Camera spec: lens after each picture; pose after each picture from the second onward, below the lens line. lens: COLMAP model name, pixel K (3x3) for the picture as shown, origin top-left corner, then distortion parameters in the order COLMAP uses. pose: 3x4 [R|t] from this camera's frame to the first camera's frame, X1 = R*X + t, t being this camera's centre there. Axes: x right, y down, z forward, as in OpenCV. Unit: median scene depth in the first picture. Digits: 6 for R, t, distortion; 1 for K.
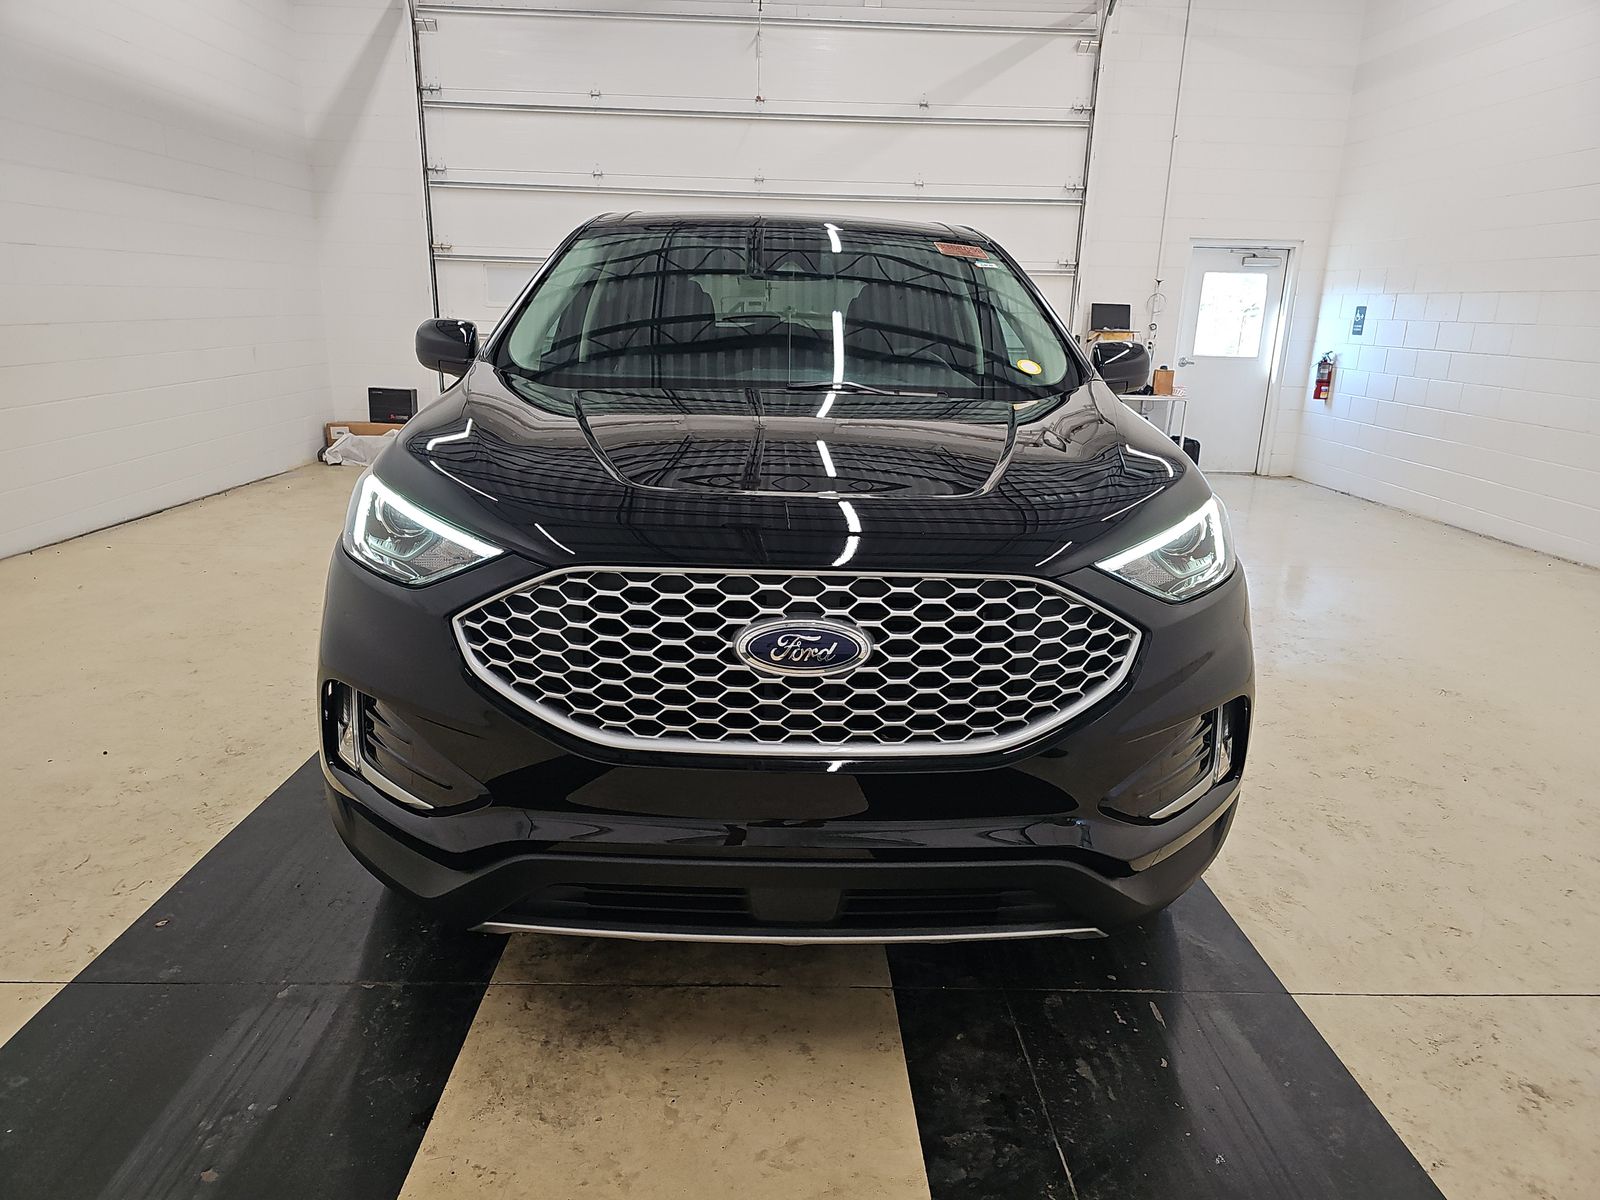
lens RADIAL K [[1065.6, 0, 800.0], [0, 1065.6, 600.0], [0, 0, 1]] dist [0.035379, -0.029876]
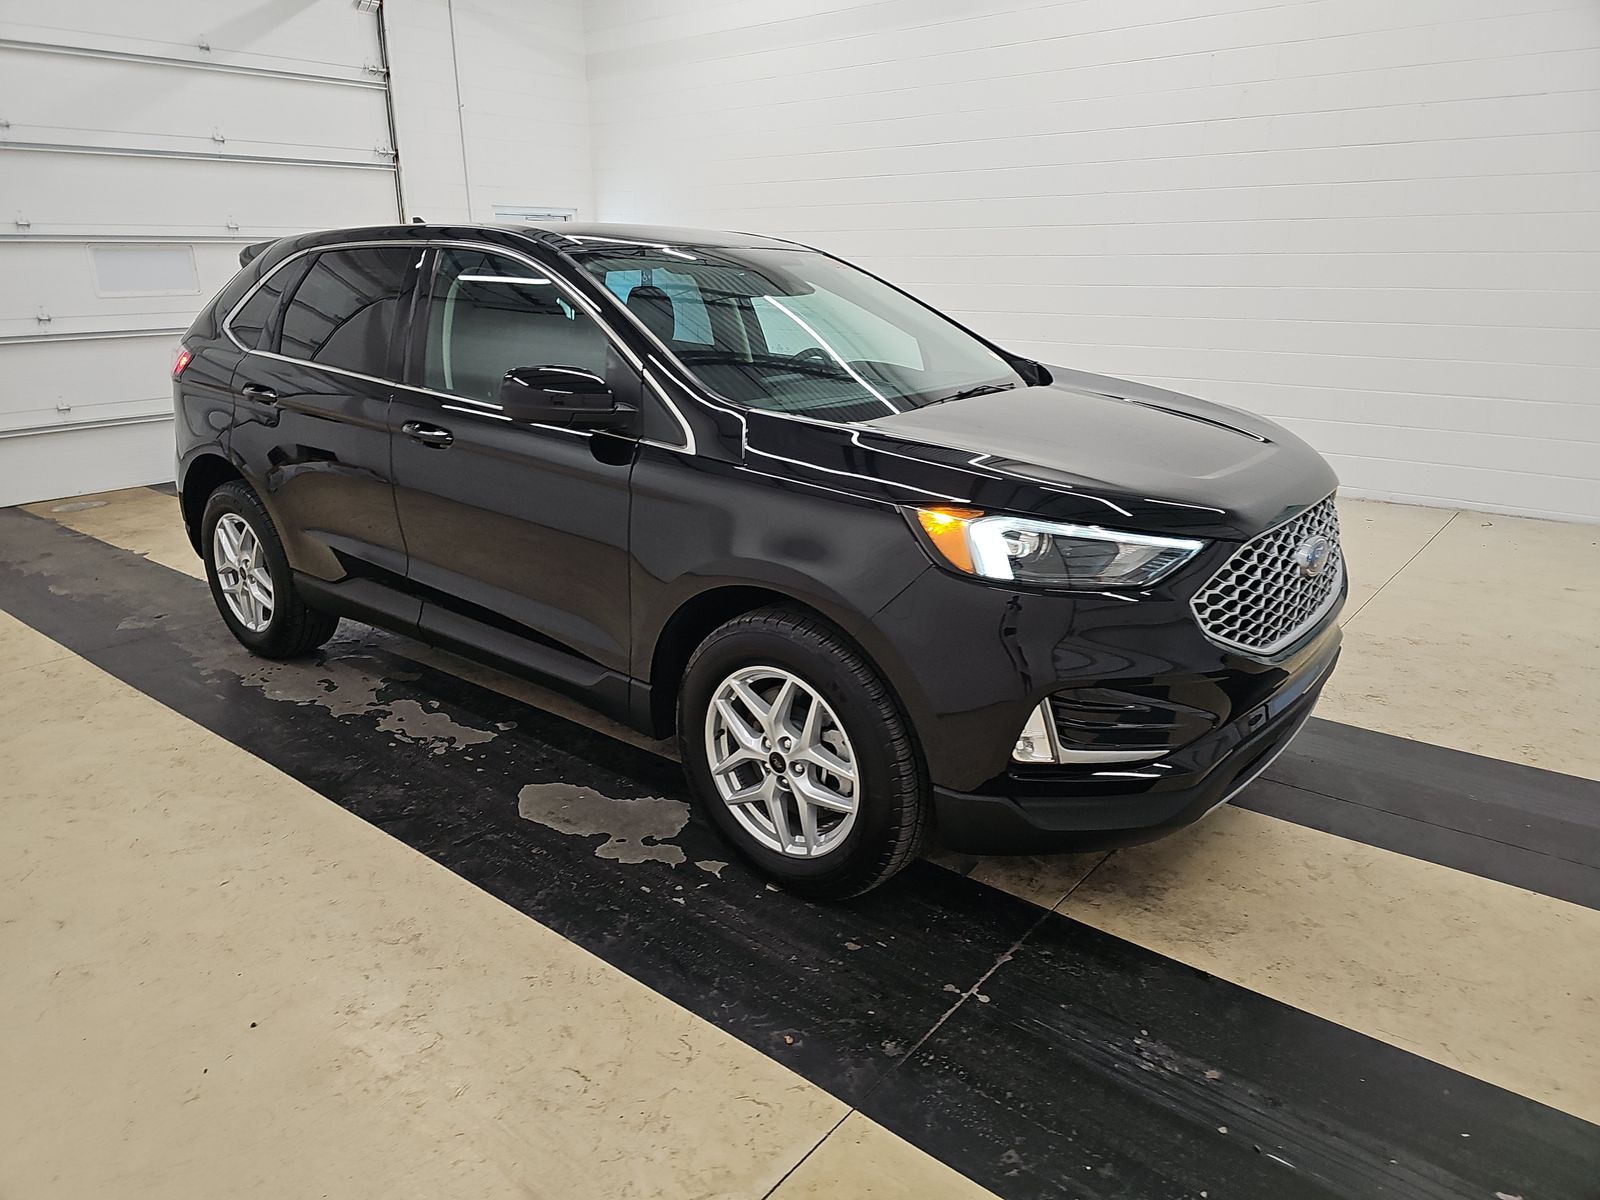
lens RADIAL K [[1065.6, 0, 800.0], [0, 1065.6, 600.0], [0, 0, 1]] dist [0.035379, -0.029876]
pose [[0.650302, -0.258824, 0.714225, -0.779614], [0.220940, 0.963968, 0.148160, -0.141272], [-0.726838, 0.061452, 0.684055, 0.218262]]
